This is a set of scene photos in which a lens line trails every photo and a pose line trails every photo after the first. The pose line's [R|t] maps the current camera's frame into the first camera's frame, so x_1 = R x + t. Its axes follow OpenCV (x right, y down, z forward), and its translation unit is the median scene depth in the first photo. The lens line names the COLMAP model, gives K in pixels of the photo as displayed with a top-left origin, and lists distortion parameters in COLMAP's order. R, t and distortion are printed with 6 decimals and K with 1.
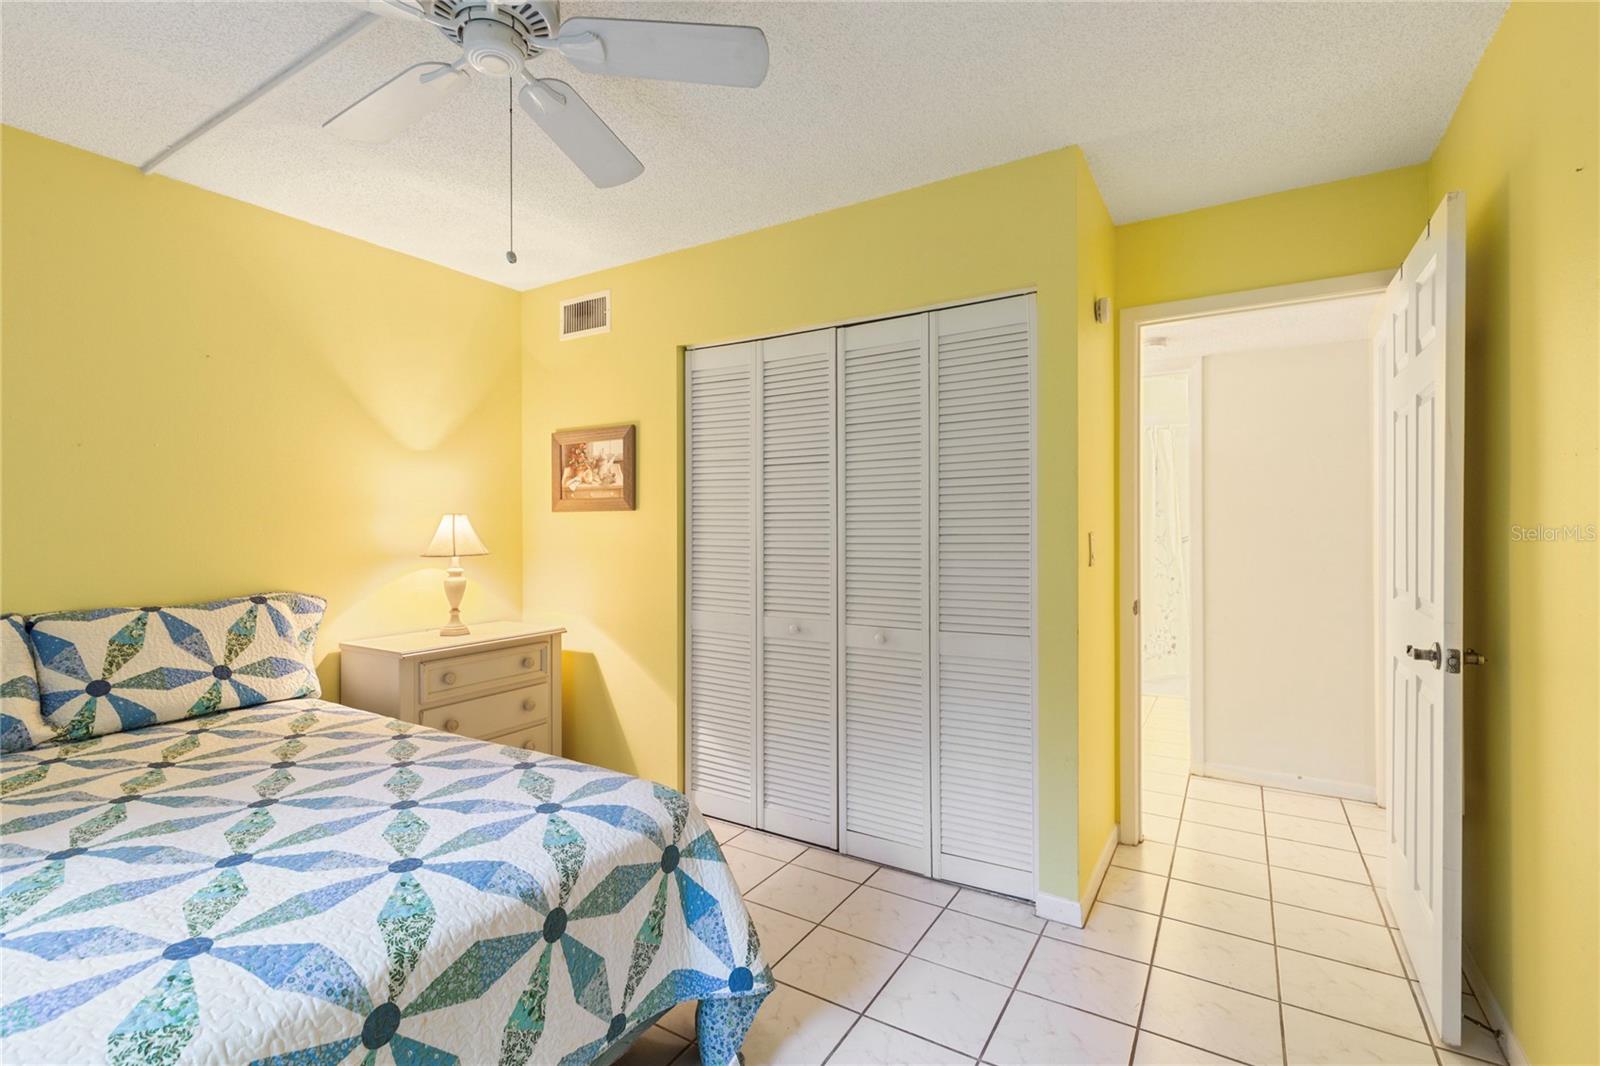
lens RADIAL K [[731.4, 0, 795.3], [0, 731.4, 526.4], [0, 0, 1]] dist [0.015550, -0.001606]
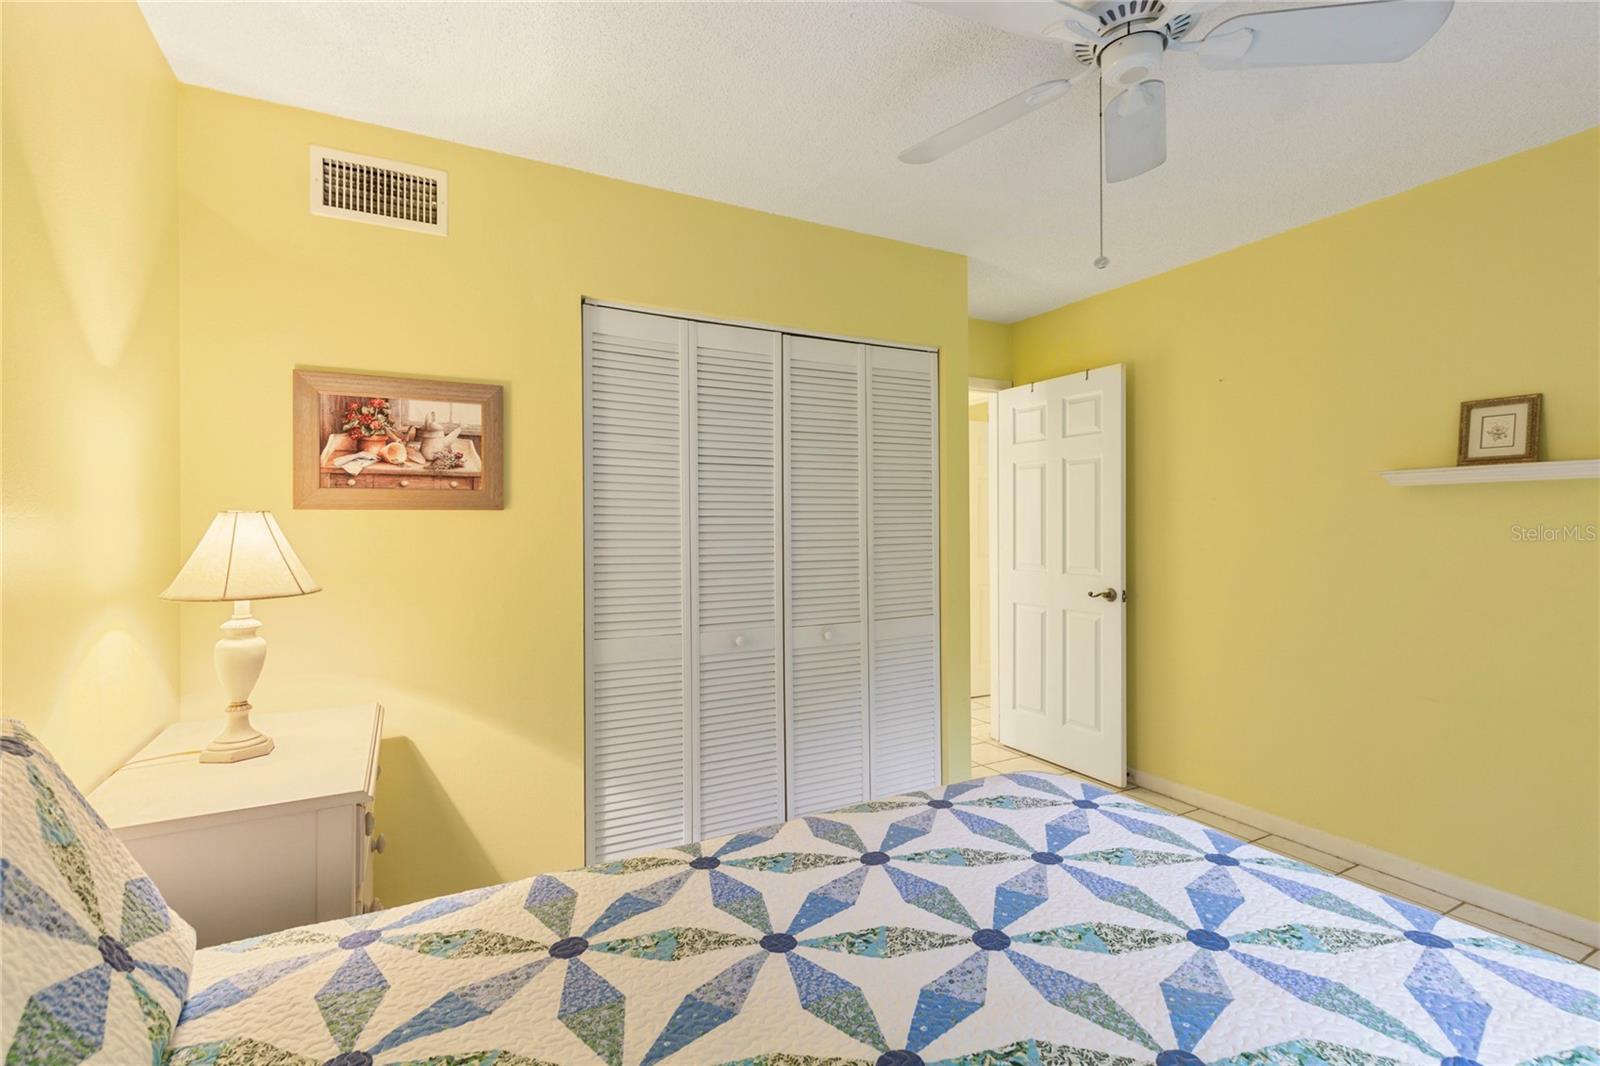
lens RADIAL K [[731.4, 0, 841.4], [0, 731.4, 520.3], [0, 0, 1]] dist [0.015550, -0.001606]
pose [[0.477684, 0.004183, 0.878522, -0.783529], [0.003417, 0.999972, -0.006619, -0.007429], [-0.878525, 0.006163, 0.477657, 0.446237]]
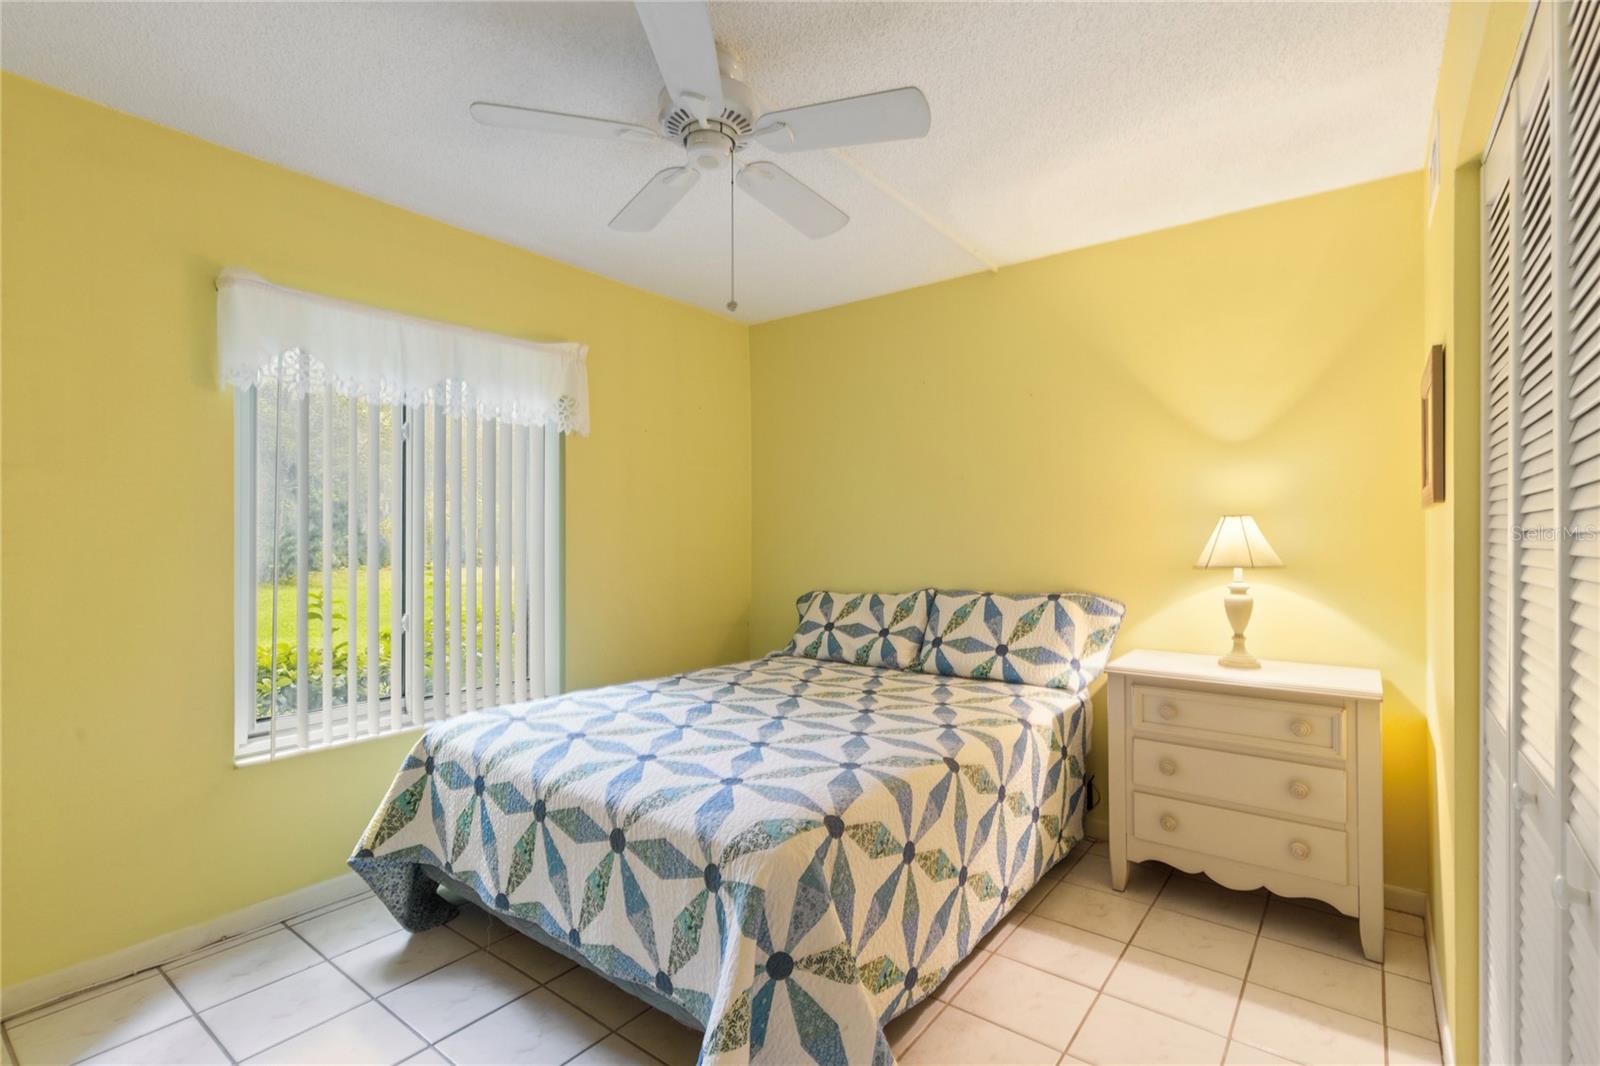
lens RADIAL K [[731.4, 0, 792.2], [0, 731.4, 540.2], [0, 0, 1]] dist [0.015550, -0.001606]
pose [[-0.104486, 0.004687, -0.994515, 0.422963], [0.002391, 0.999987, 0.004461, 0.004822], [0.994523, -0.001912, -0.104496, 0.663142]]
